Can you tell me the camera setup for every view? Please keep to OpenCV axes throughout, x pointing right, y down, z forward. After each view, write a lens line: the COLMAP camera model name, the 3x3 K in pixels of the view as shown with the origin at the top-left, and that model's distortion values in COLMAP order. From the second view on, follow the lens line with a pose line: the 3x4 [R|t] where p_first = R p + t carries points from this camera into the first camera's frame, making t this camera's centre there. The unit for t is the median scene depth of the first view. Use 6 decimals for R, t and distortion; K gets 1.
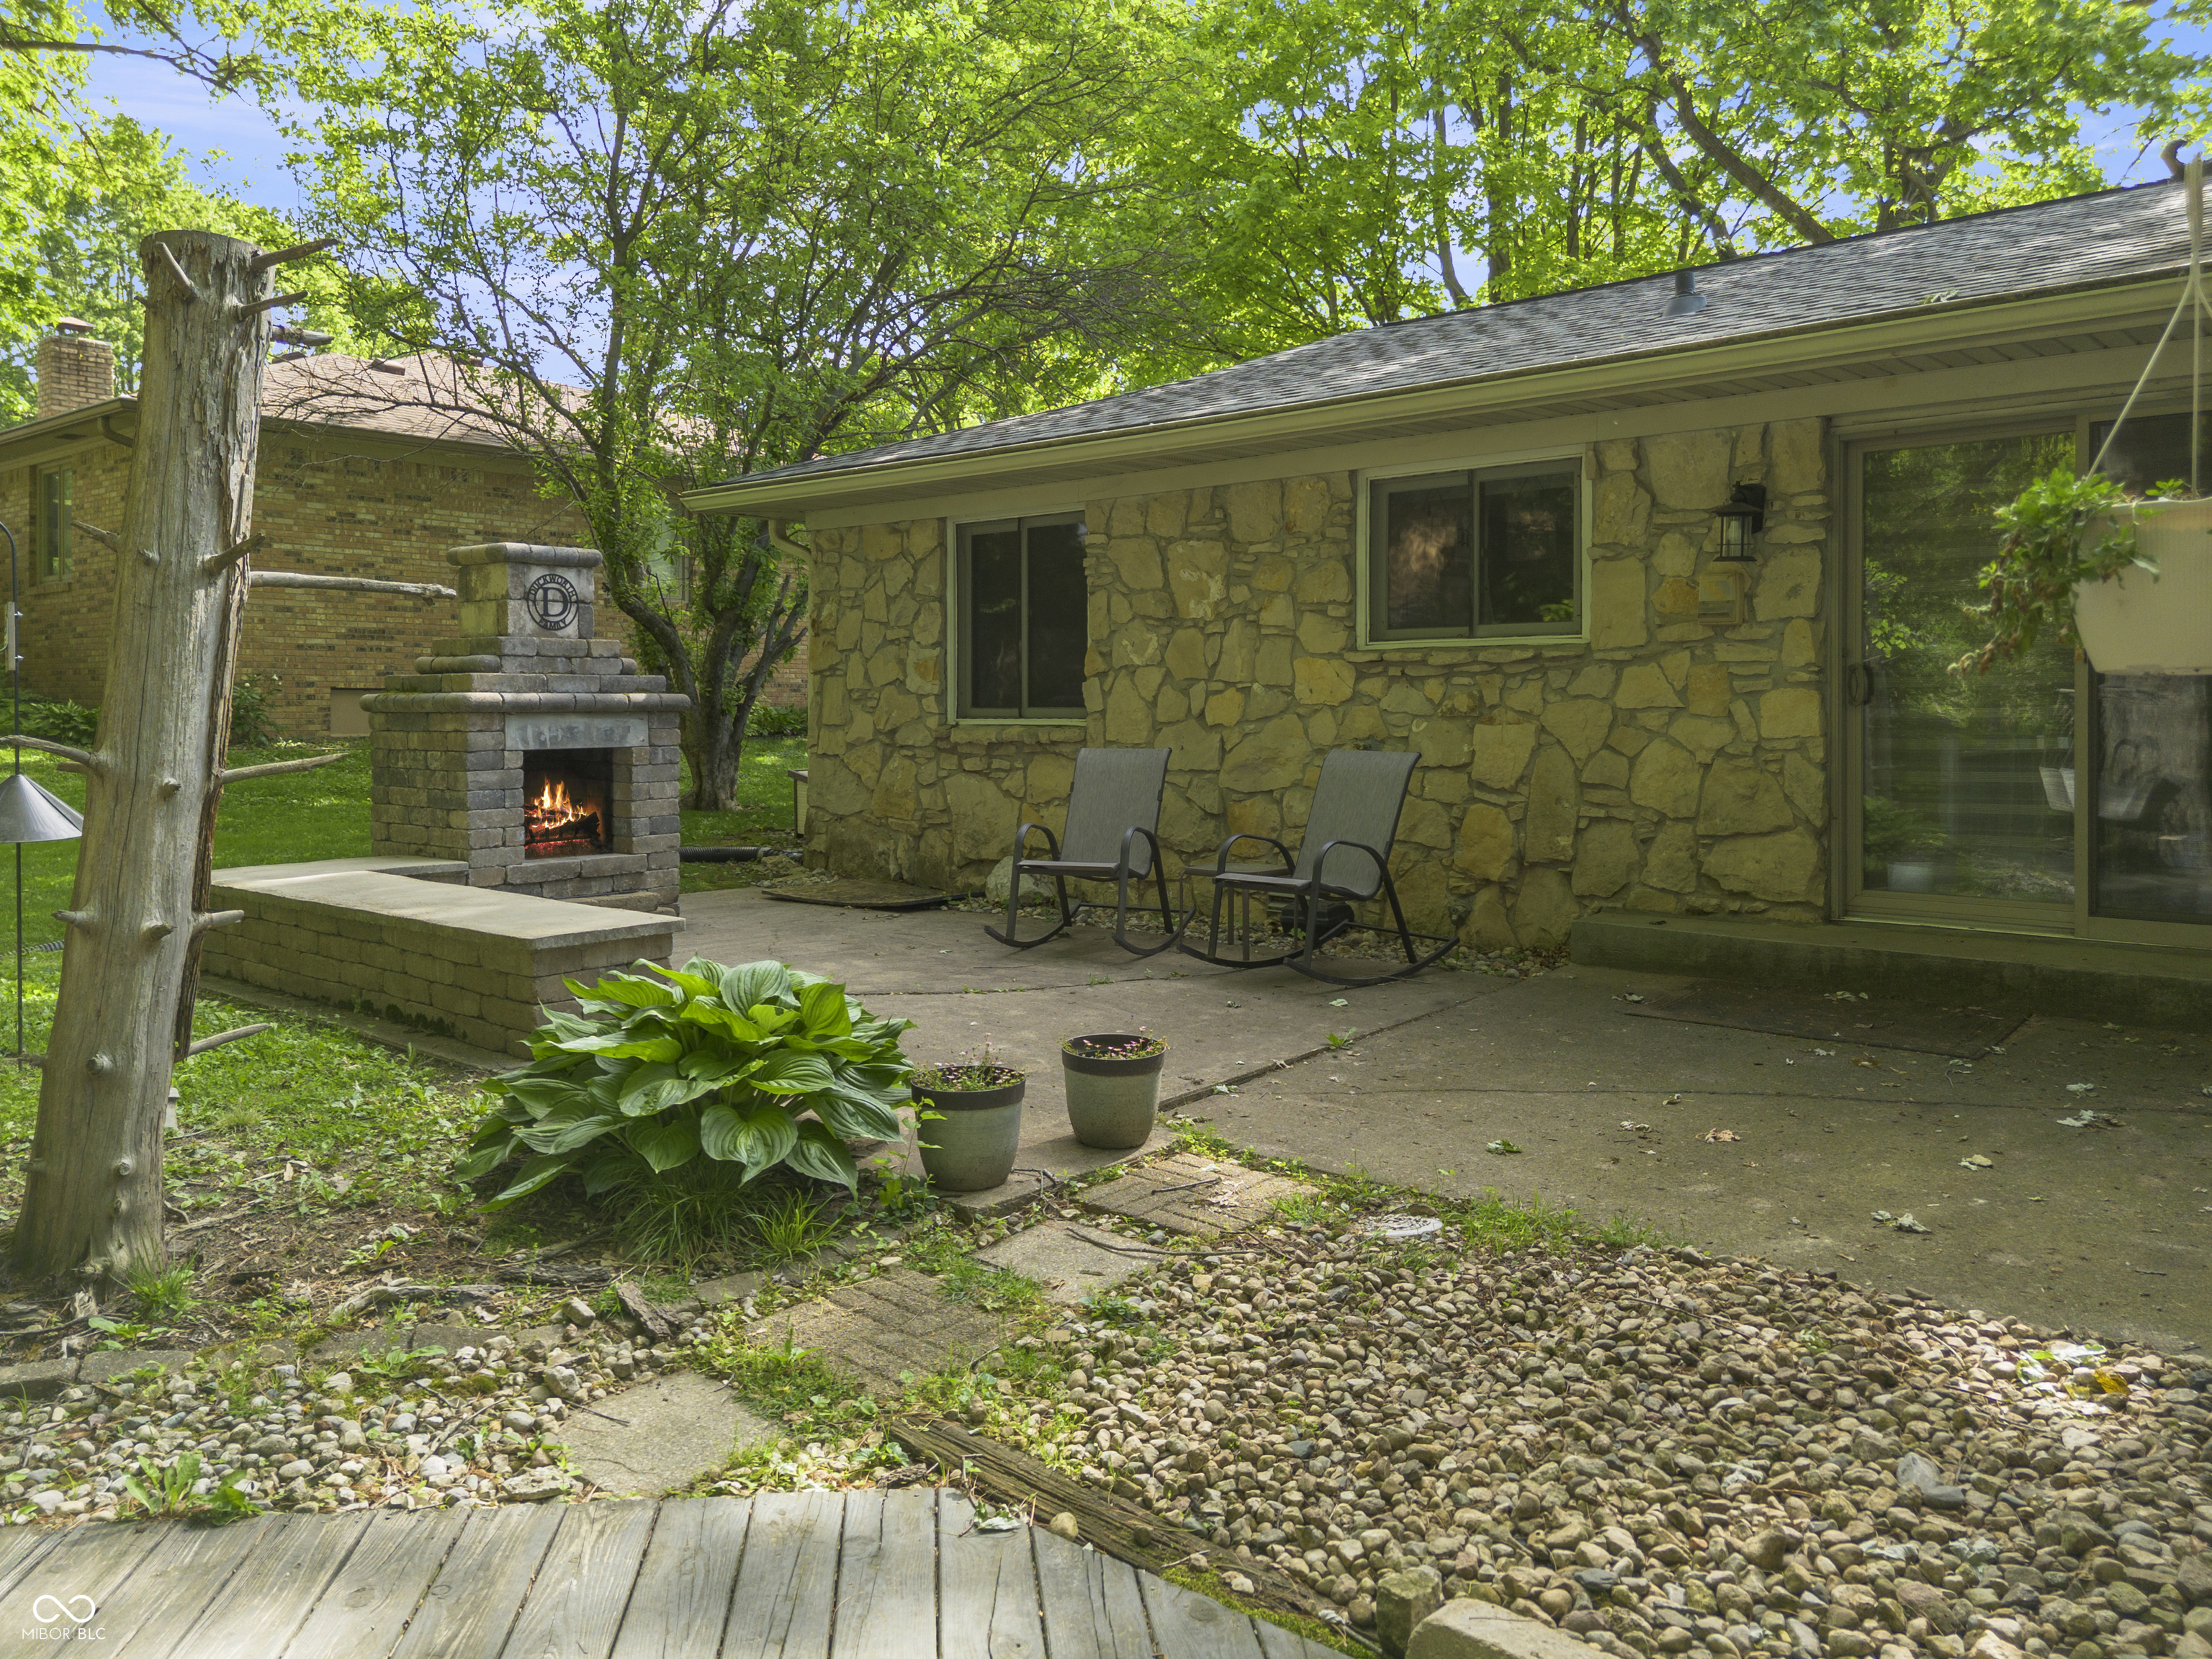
lens RADIAL K [[1547.1, 0, 1106.1], [0, 1547.1, 734.9], [0, 0, 1]] dist [0.008875, -0.007968]
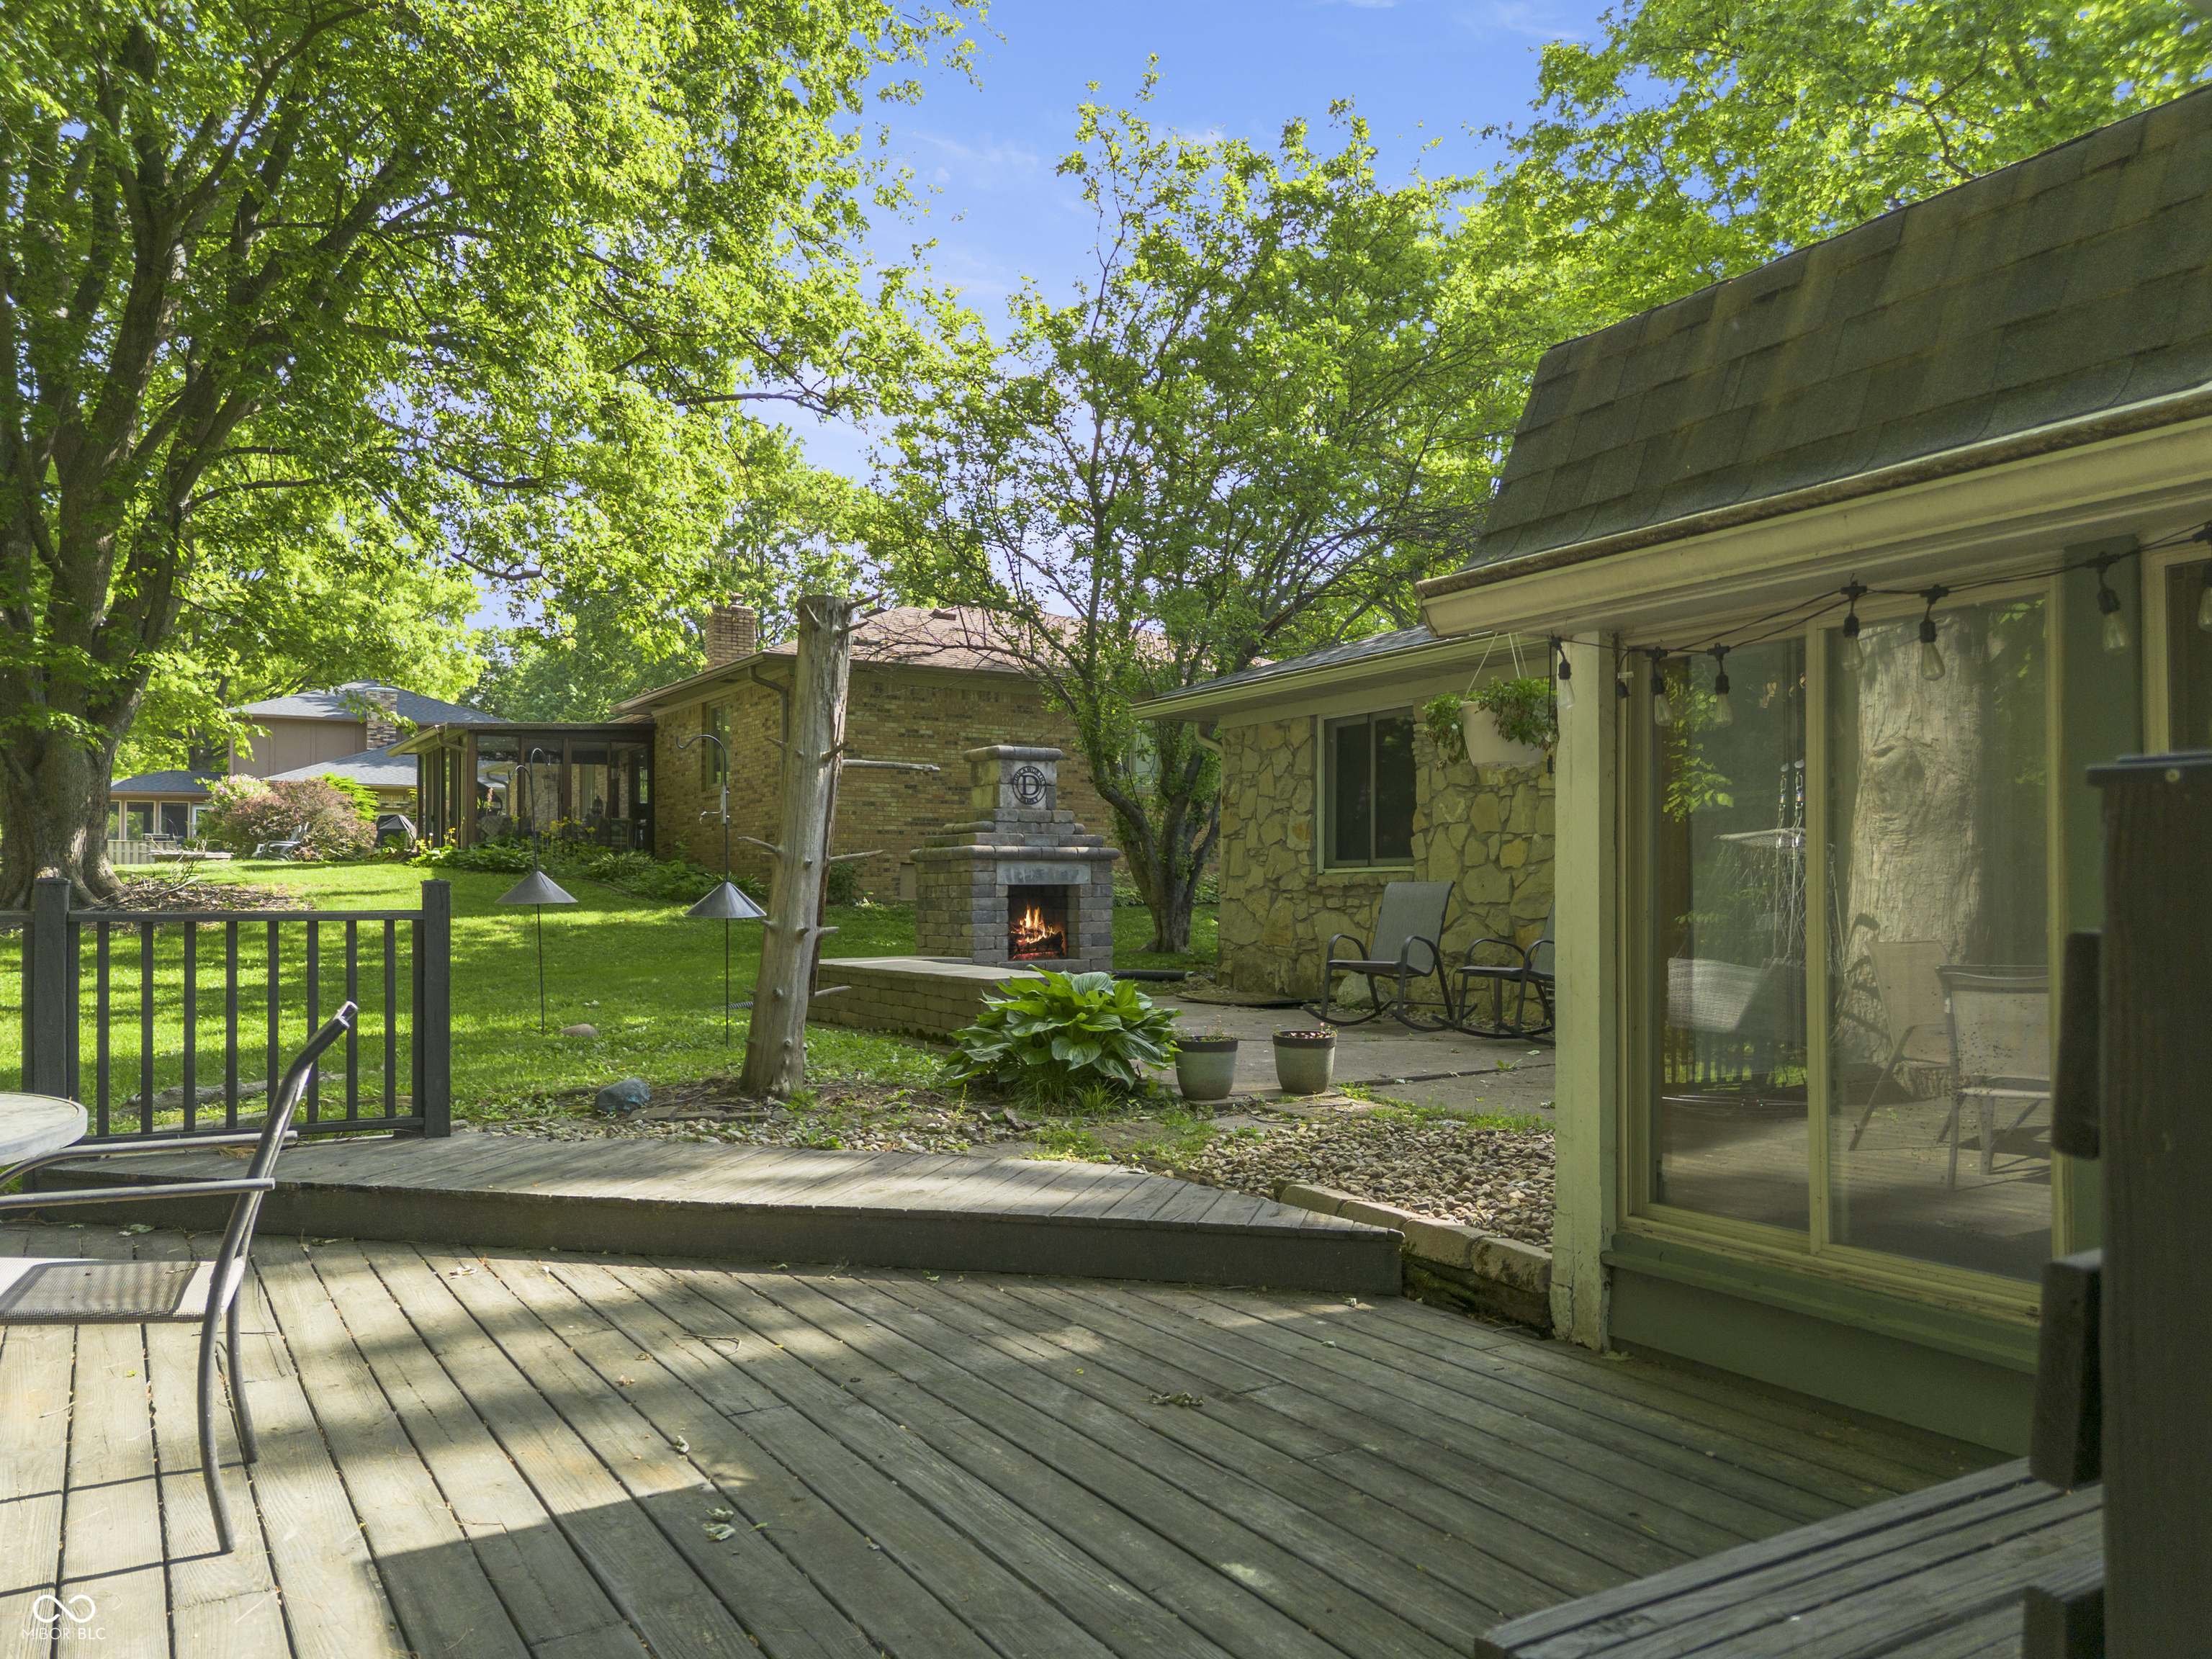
lens RADIAL K [[1531.6, 0, 1113.4], [0, 1531.6, 910.4], [0, 0, 1]] dist [0.079510, -0.000307]
pose [[0.944861, 0.000003, -0.327470, 0.179784], [-0.004354, 0.999912, -0.012555, 0.047172], [0.327441, 0.013288, 0.944778, -0.318778]]
